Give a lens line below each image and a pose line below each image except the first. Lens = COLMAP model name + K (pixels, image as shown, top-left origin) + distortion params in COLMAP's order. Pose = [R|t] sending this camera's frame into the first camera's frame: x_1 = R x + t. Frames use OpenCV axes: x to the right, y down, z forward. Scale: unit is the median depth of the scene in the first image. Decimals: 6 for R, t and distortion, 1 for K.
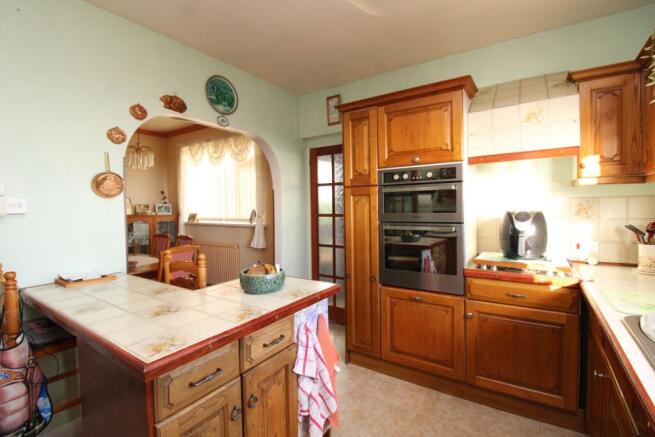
lens RADIAL K [[306.3, 0, 328.4], [0, 306.3, 214.4], [0, 0, 1]] dist [-0.000561, -0.000261]
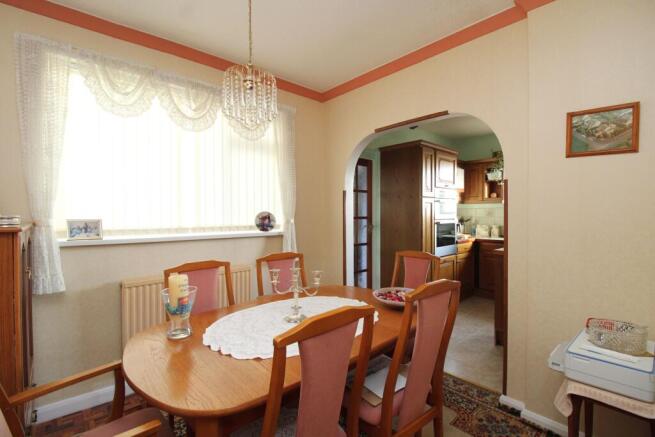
lens RADIAL K [[306.3, 0, 328.4], [0, 306.3, 214.4], [0, 0, 1]] dist [-0.000561, -0.000261]
pose [[0.244928, 0.010357, 0.969486, -0.820347], [0.020062, 0.999675, -0.015748, 0.003425], [-0.969334, 0.023307, 0.244641, 0.608863]]
